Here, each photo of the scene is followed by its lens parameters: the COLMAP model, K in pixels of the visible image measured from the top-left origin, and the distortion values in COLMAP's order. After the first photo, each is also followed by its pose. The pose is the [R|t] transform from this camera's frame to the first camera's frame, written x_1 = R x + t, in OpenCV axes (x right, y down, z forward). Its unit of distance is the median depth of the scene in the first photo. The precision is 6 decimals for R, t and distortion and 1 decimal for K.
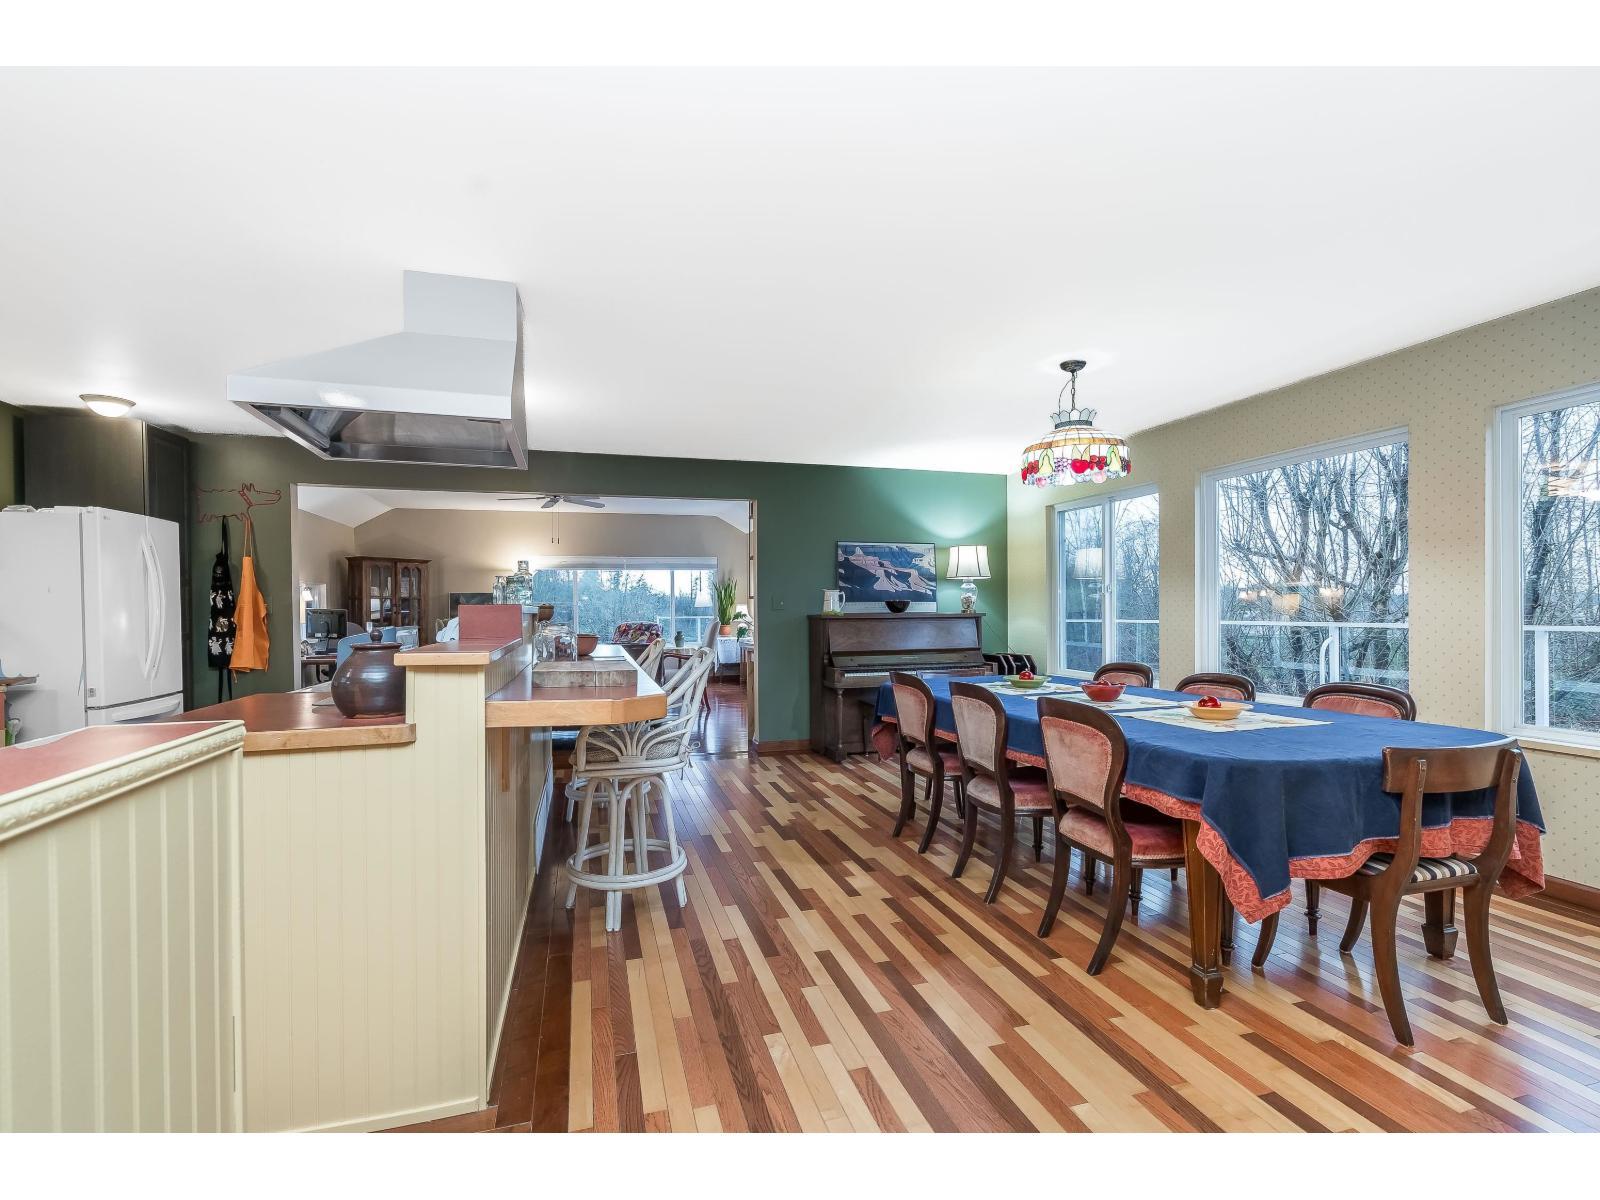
lens RADIAL K [[731.8, 0, 804.7], [0, 731.8, 623.2], [0, 0, 1]] dist [-0.002607, -0.000105]
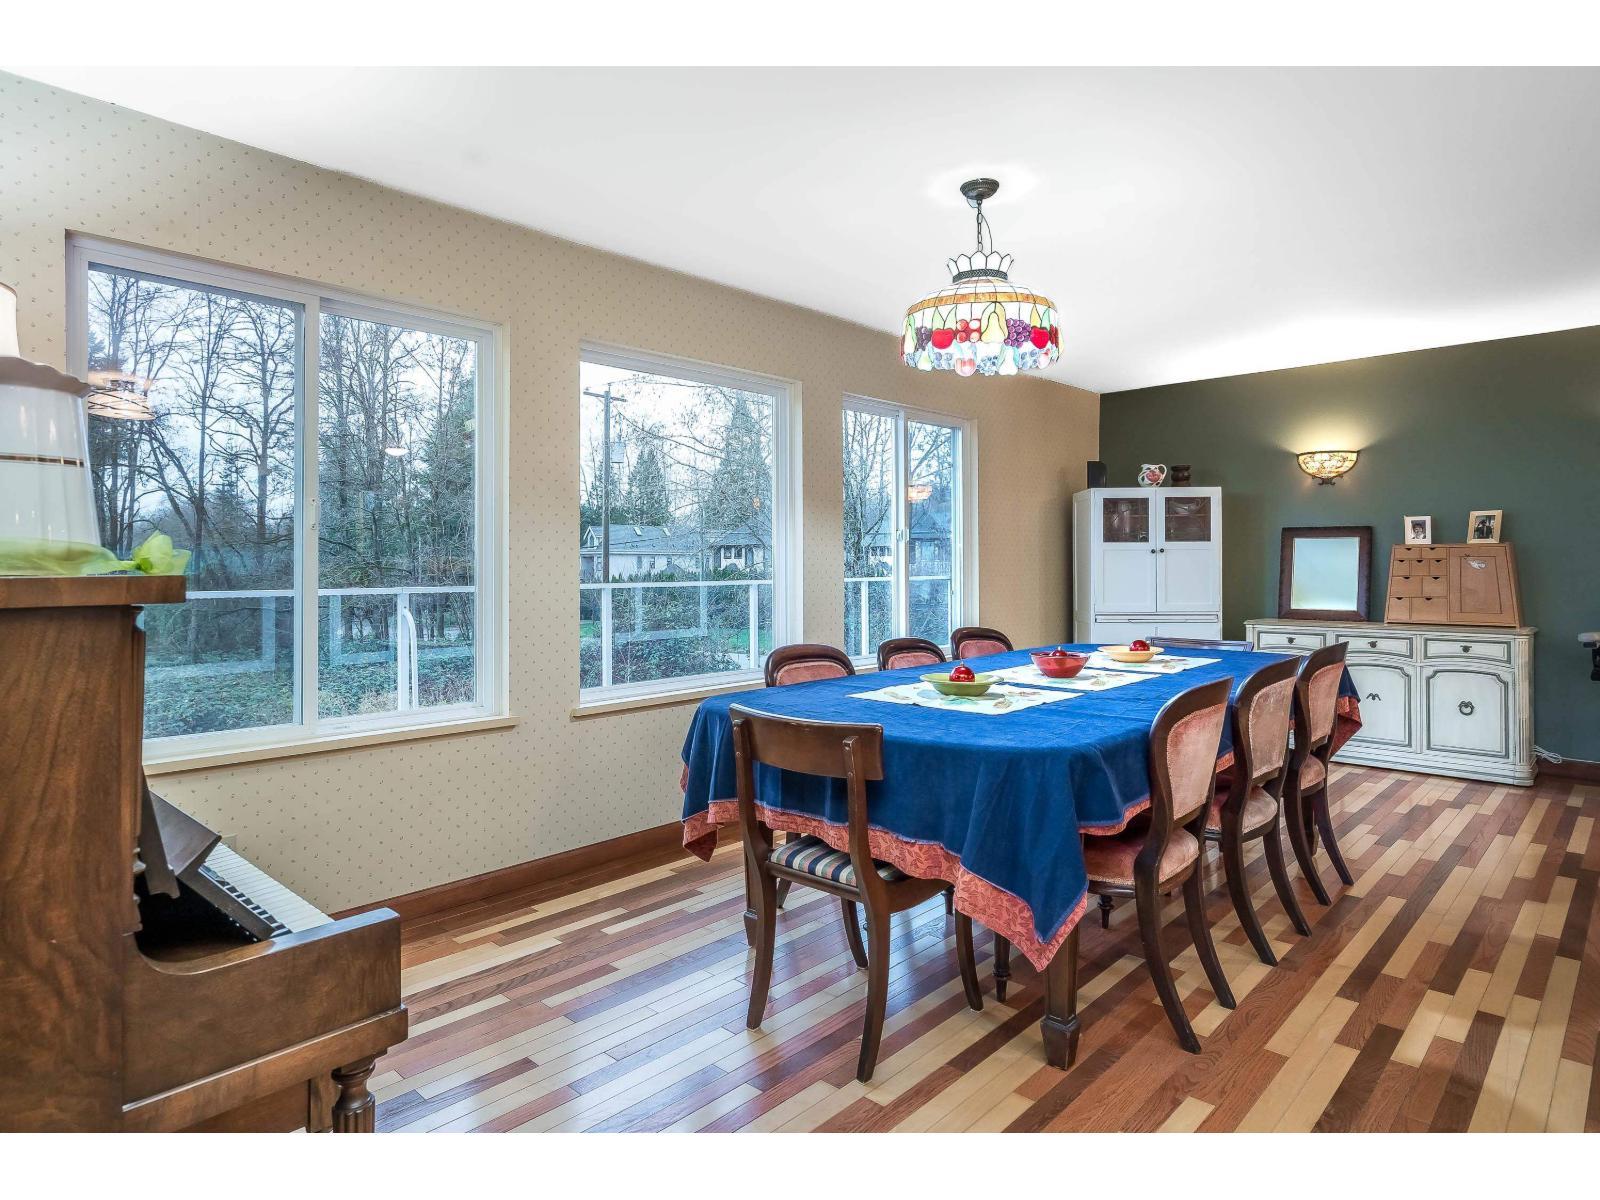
lens RADIAL K [[907.8, 0, 801.2], [0, 907.8, 562.5], [0, 0, 1]] dist [0.005511, 0.001693]
pose [[-0.494624, 0.012973, 0.869010, -0.213302], [0.023840, 0.999715, -0.001355, -0.015024], [-0.868780, 0.020047, -0.494793, 1.261201]]
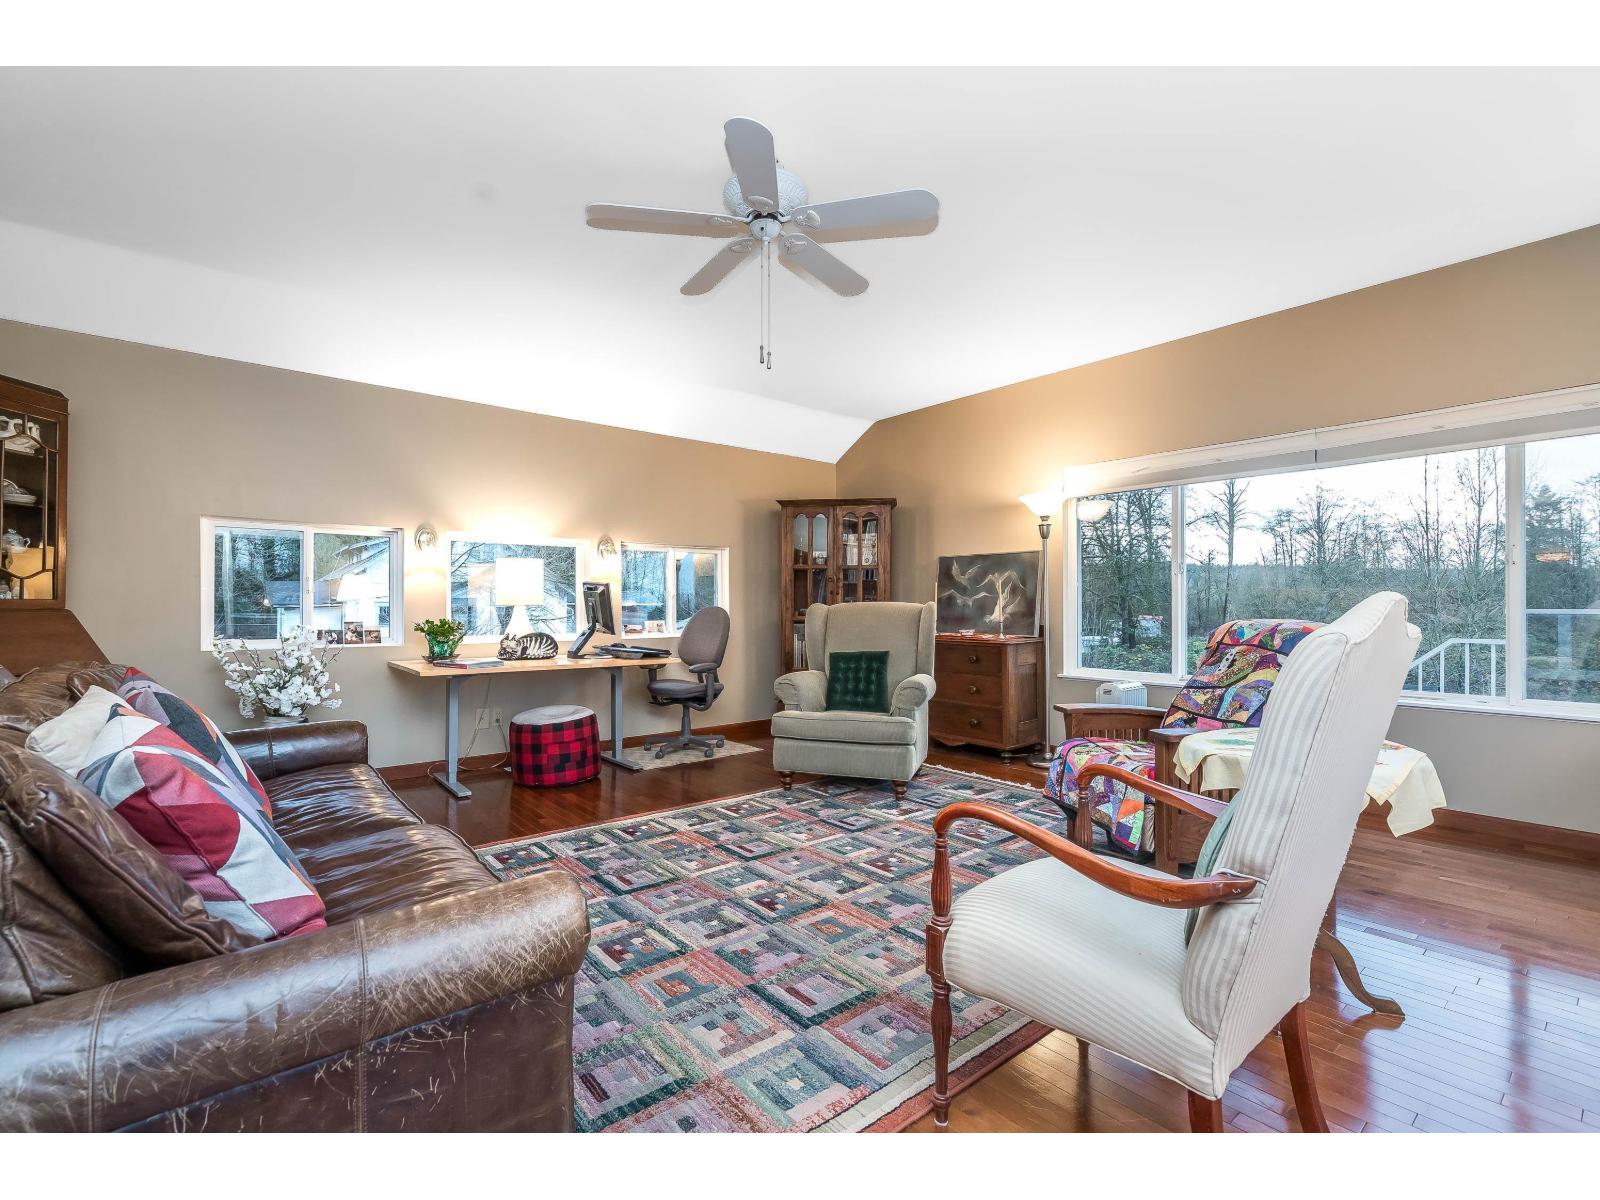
lens RADIAL K [[724.4, 0, 808.6], [0, 724.4, 600.2], [0, 0, 1]] dist [-0.002697, 0.000116]
pose [[0.396968, 0.001478, -0.917831, -0.075046], [-0.019813, 0.999779, -0.006960, -0.009118], [0.917619, 0.020948, 0.396909, 1.639274]]
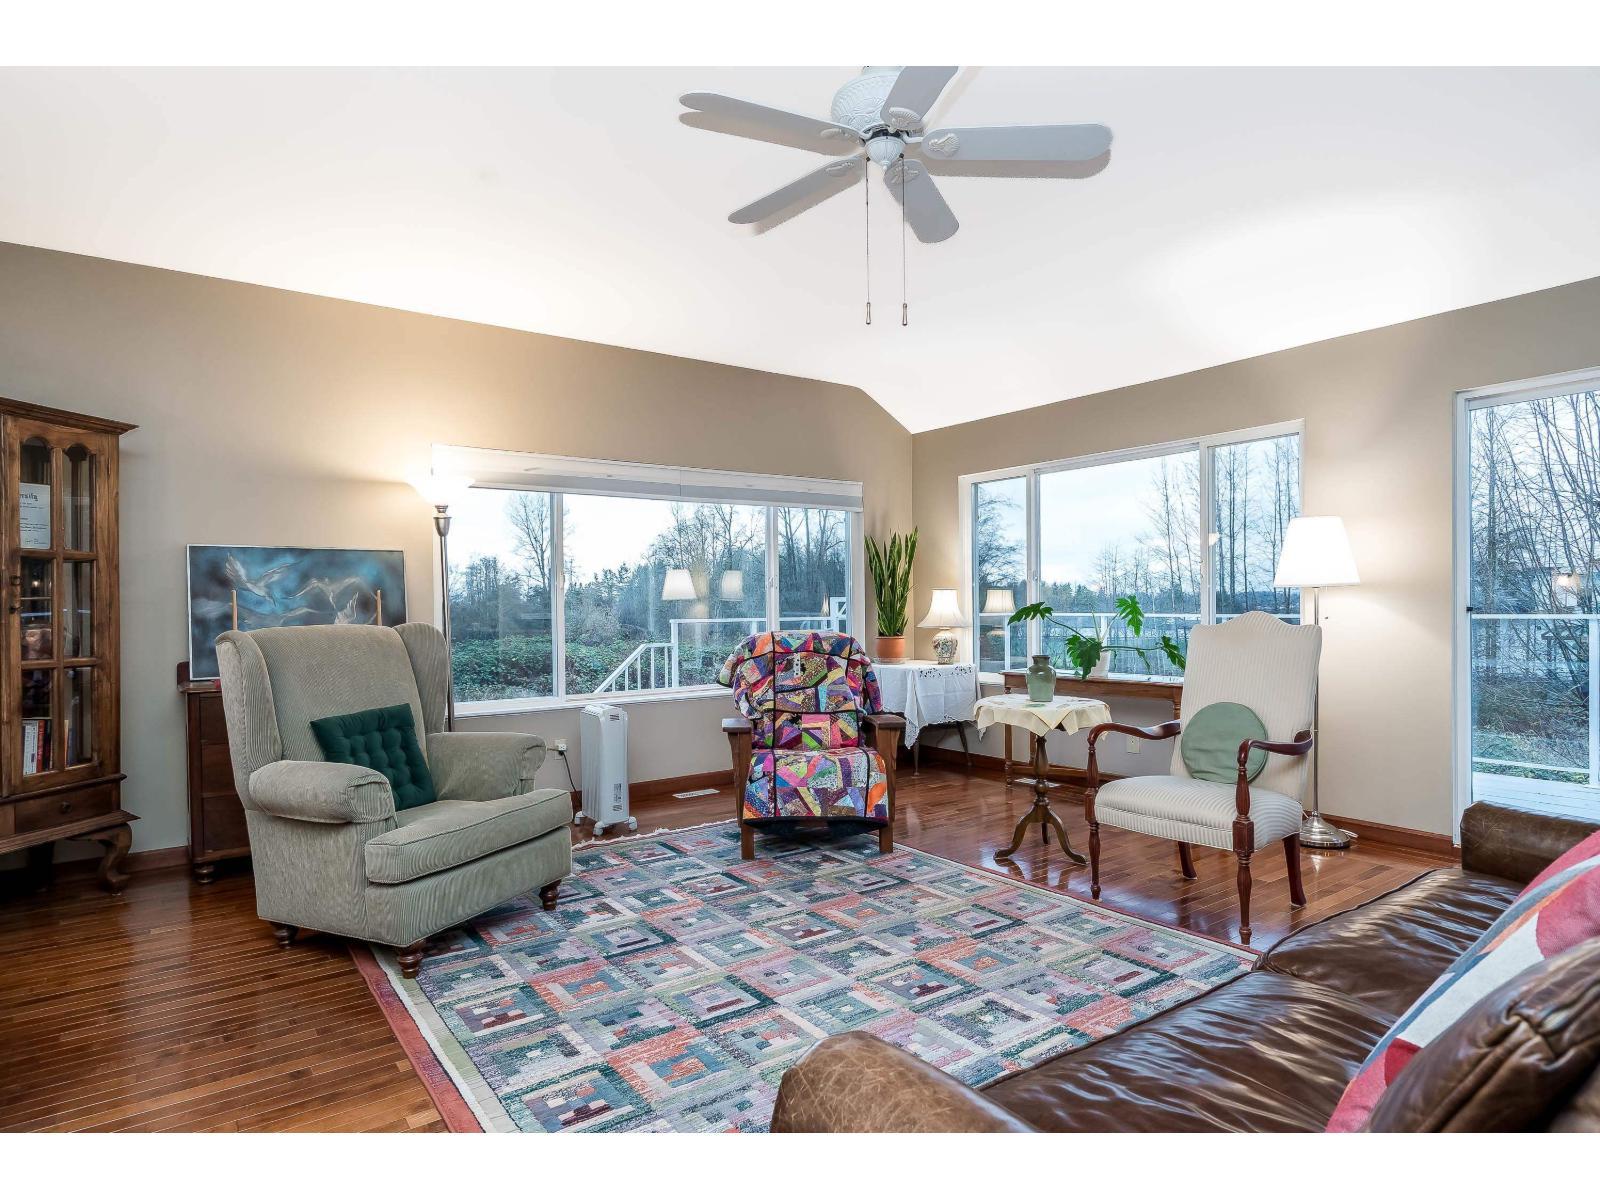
lens RADIAL K [[890.1, 0, 800.0], [0, 890.1, 600.0], [0, 0, 1]] dist [0.005379, 0.001338]
pose [[0.945524, -0.002650, 0.325541, -0.860988], [0.012989, 0.999478, -0.029592, -0.009184], [-0.325293, 0.032208, 0.945065, 1.320716]]
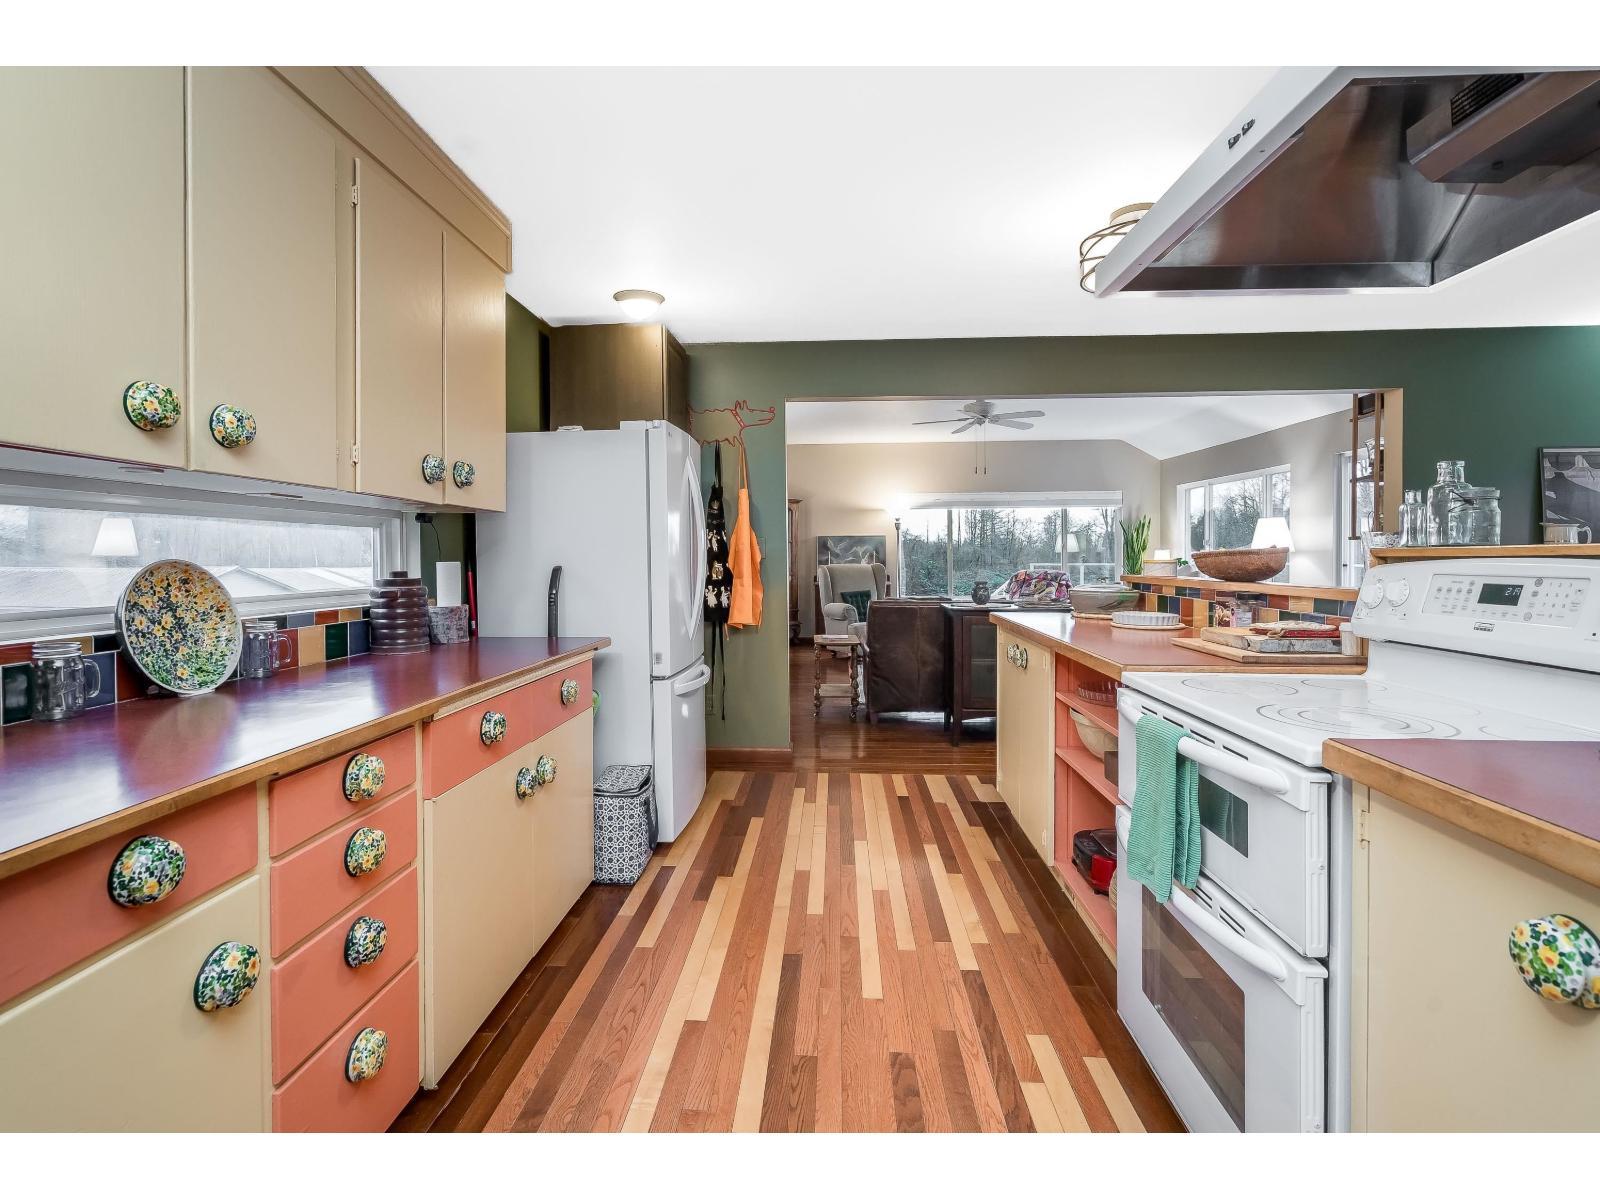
lens RADIAL K [[770.3, 0, 800.1], [0, 770.3, 567.9], [0, 0, 1]] dist [-0.002062, -0.000142]
pose [[0.943970, 0.008858, -0.329913, -0.453267], [-0.009654, 0.999953, -0.000774, -0.001811], [0.329890, 0.003915, 0.944011, 0.220093]]
